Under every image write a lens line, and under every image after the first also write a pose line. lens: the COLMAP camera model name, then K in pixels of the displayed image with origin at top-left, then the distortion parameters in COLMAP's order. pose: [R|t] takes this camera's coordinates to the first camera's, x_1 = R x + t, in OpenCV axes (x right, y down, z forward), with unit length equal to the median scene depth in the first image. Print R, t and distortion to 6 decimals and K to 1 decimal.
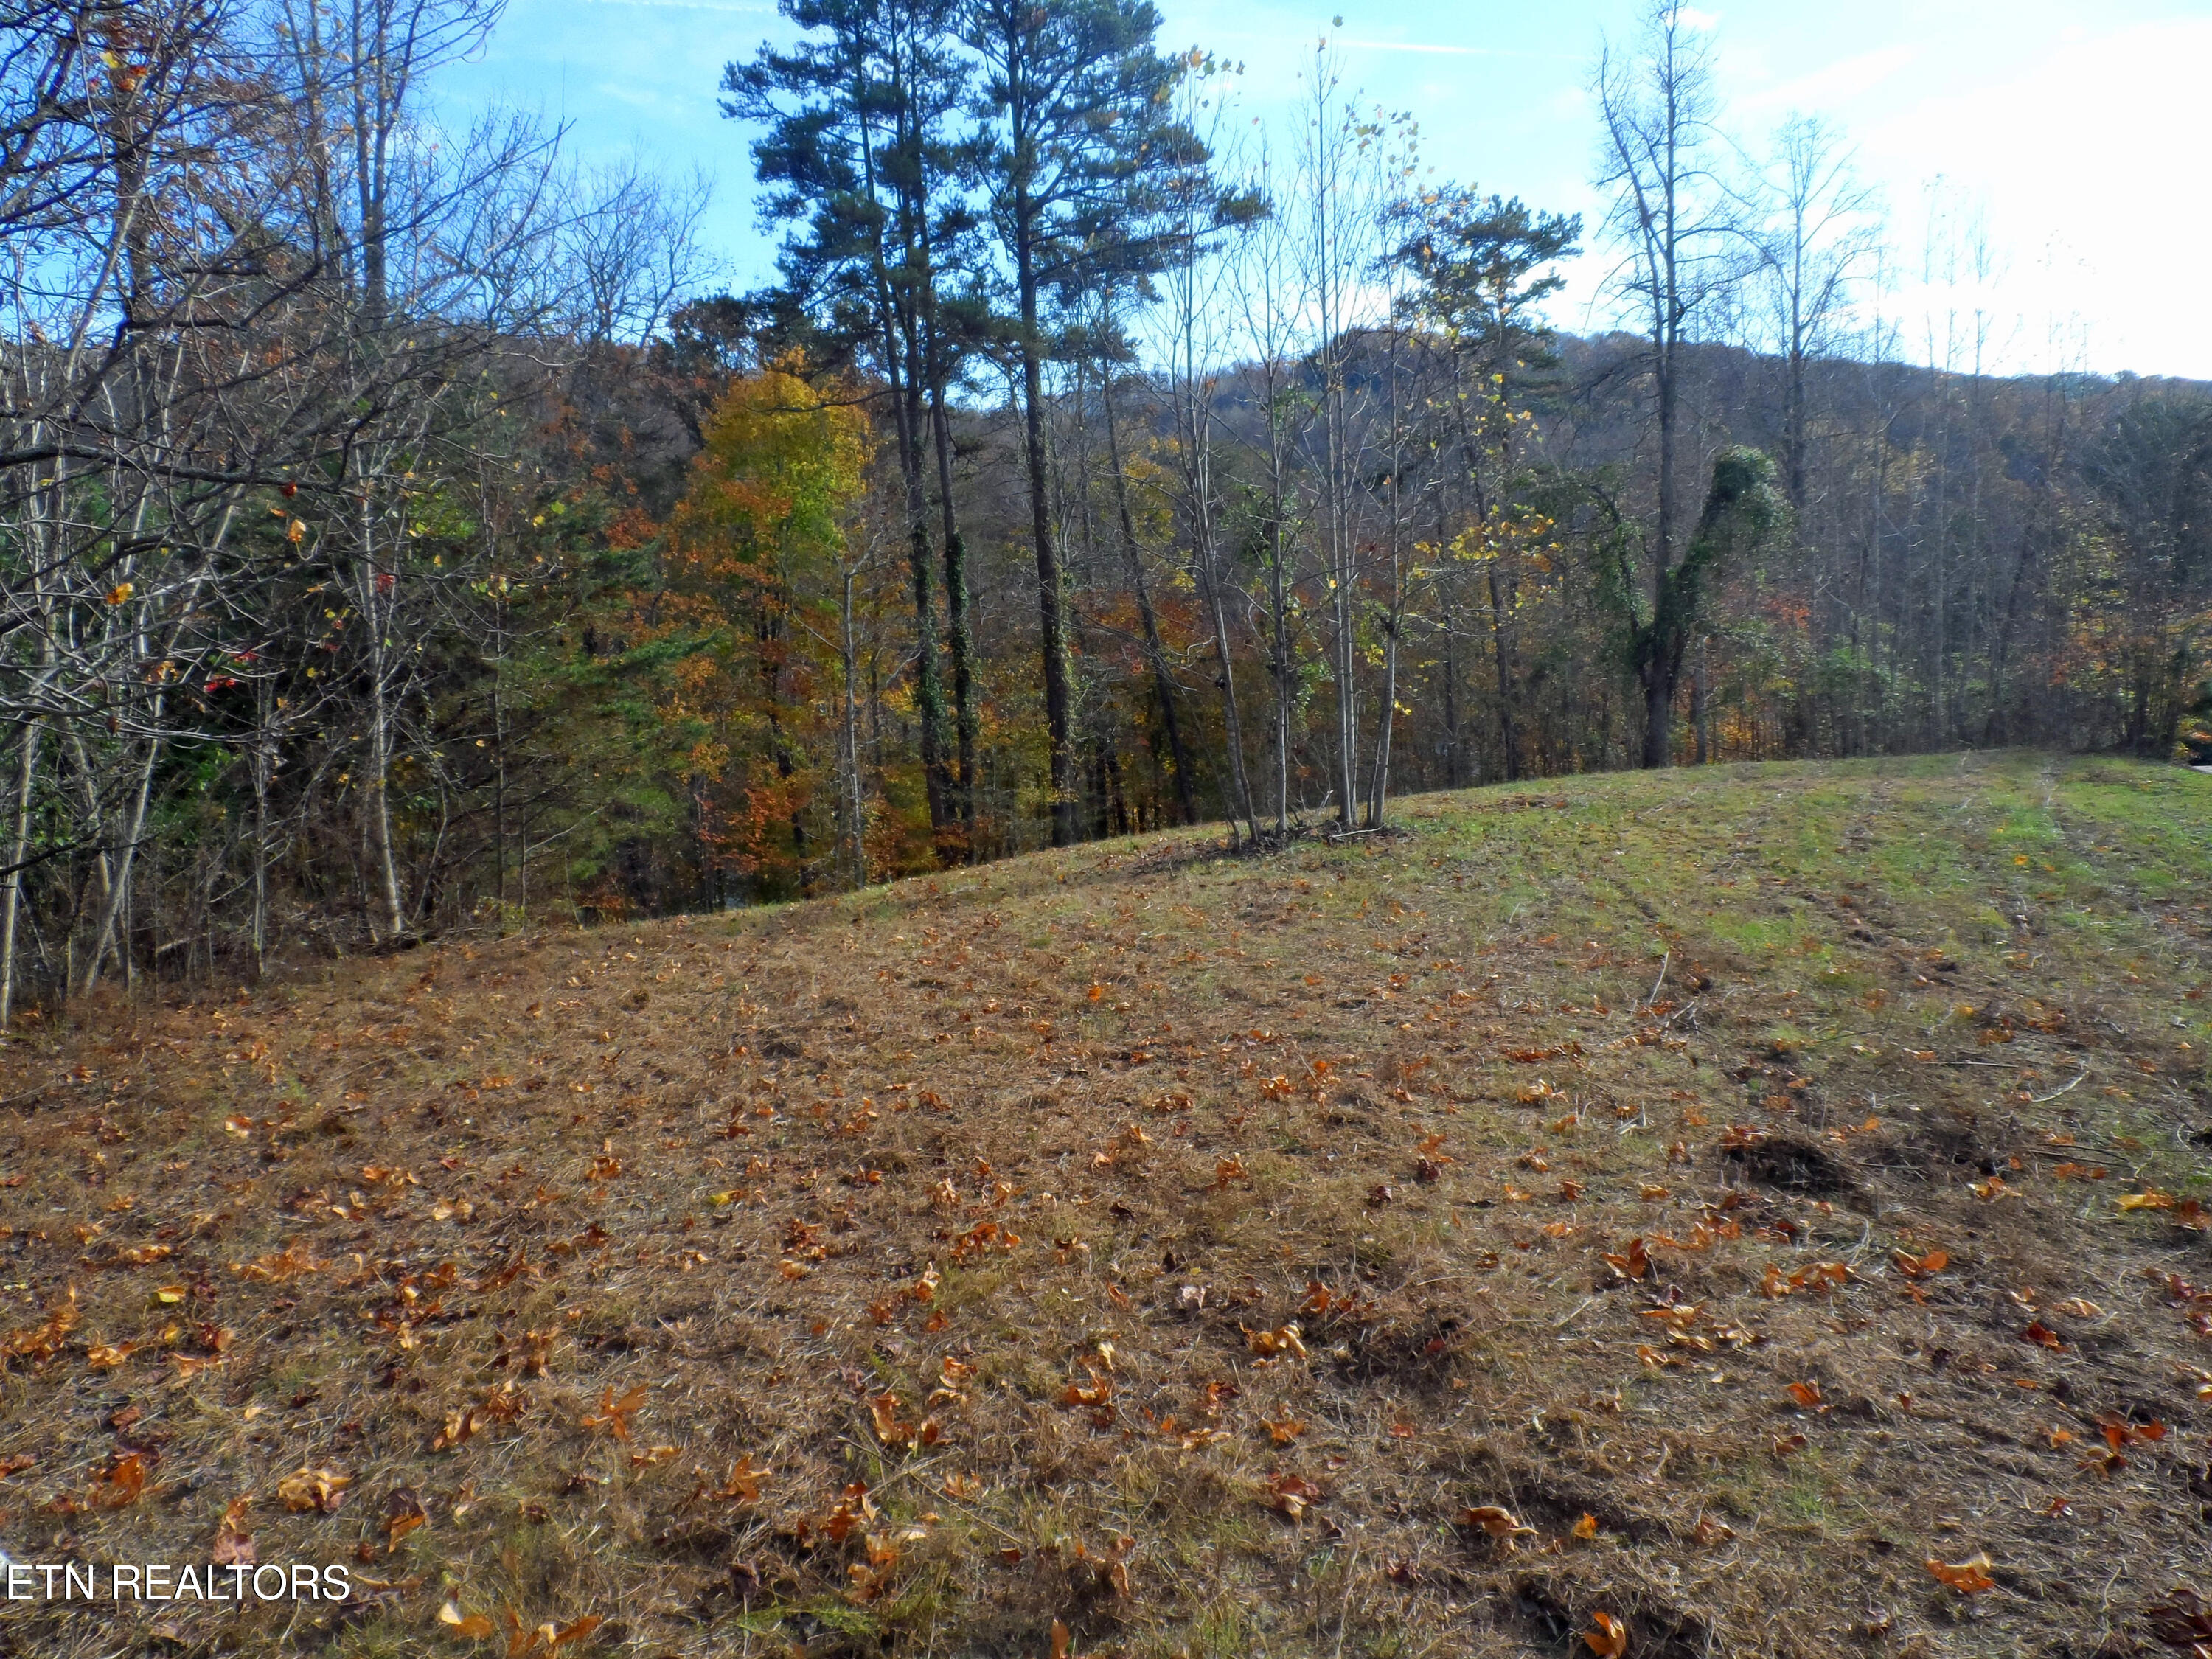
lens RADIAL K [[1659.3, 0, 1105.5], [0, 1659.3, 834.5], [0, 0, 1]] dist [-0.005779, -0.008547]
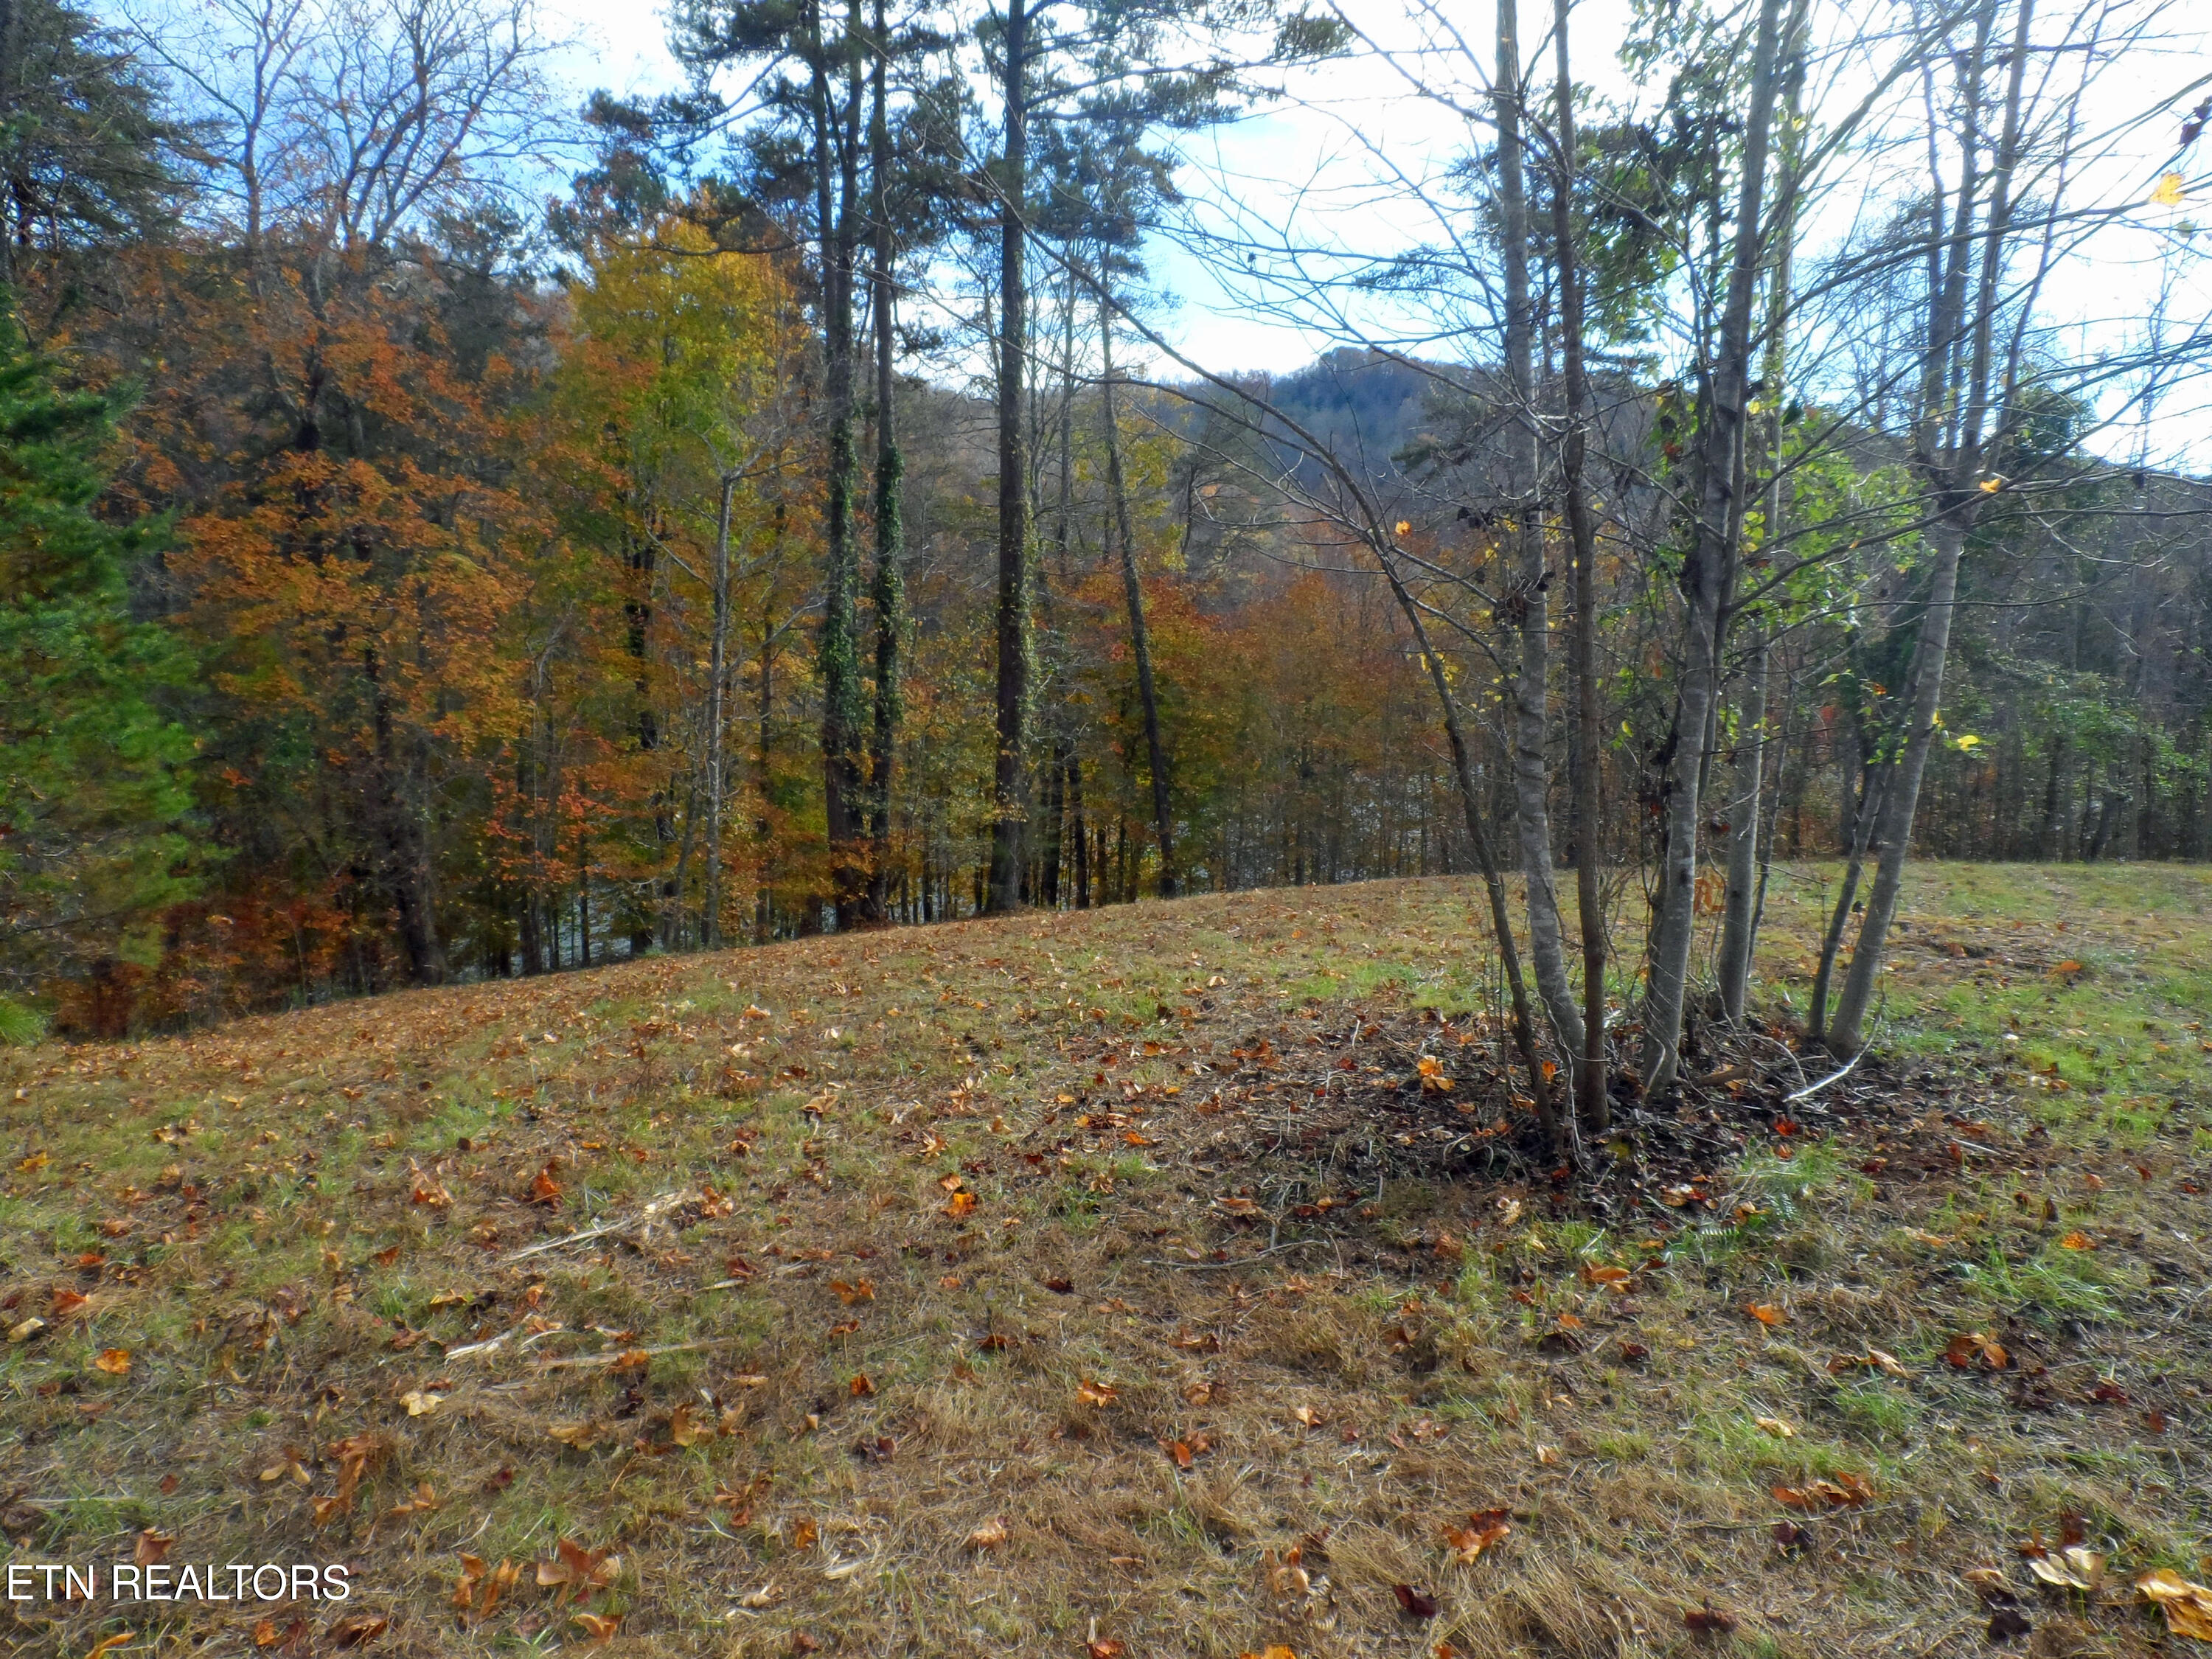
lens RADIAL K [[1659.3, 0, 1109.5], [0, 1659.3, 824.5], [0, 0, 1]] dist [-0.005779, -0.008547]
pose [[0.996058, 0.080390, 0.037494, -0.008039], [-0.080157, 0.996753, -0.007689, -0.015616], [-0.037991, 0.004653, 0.999267, 0.252913]]
